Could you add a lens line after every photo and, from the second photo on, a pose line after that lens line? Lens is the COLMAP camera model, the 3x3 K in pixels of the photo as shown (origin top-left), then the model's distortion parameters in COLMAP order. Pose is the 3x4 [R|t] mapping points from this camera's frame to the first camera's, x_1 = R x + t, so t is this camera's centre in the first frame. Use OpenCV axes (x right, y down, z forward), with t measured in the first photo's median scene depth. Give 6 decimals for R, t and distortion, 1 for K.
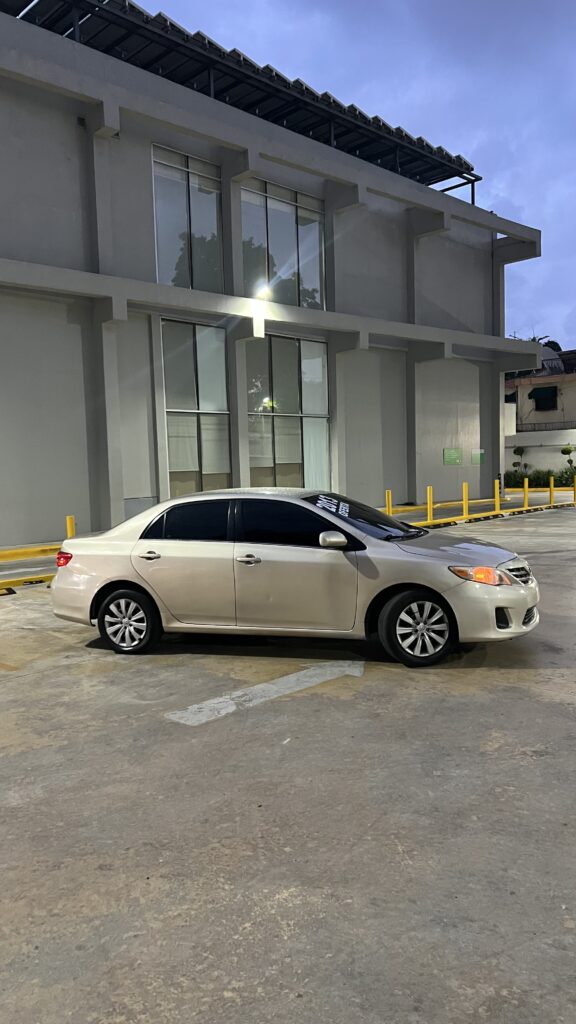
lens RADIAL K [[768.6, 0, 282.6], [0, 768.6, 513.4], [0, 0, 1]] dist [0.058806, -0.079129]
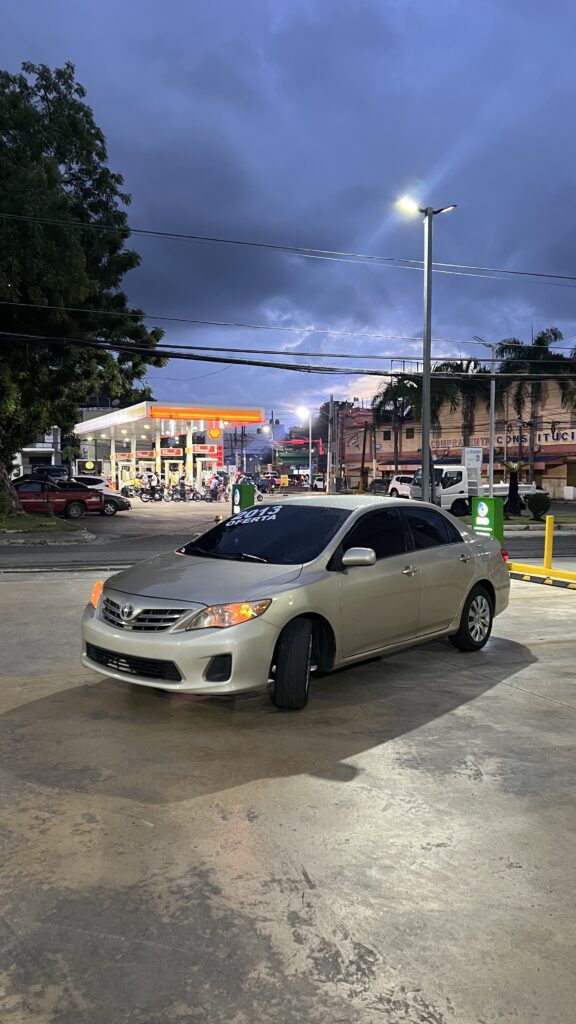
lens RADIAL K [[768.6, 0, 282.6], [0, 768.6, 513.4], [0, 0, 1]] dist [0.058806, -0.079129]
pose [[-0.361871, 0.079477, -0.928834, 1.008098], [-0.040991, 0.994039, 0.101026, -0.120858], [0.931327, 0.074632, -0.356456, 1.445760]]
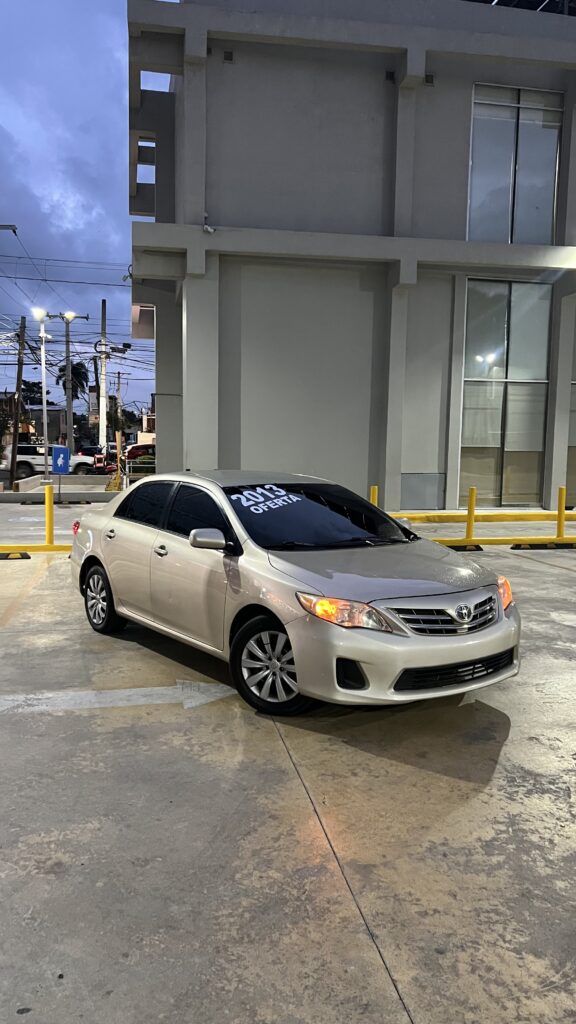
lens RADIAL K [[768.6, 0, 282.6], [0, 768.6, 513.4], [0, 0, 1]] dist [0.058806, -0.079129]
pose [[0.833283, 0.096926, -0.544285, 0.557240], [-0.075085, 0.995231, 0.062277, -0.049542], [0.547725, -0.011026, 0.836586, 0.334621]]
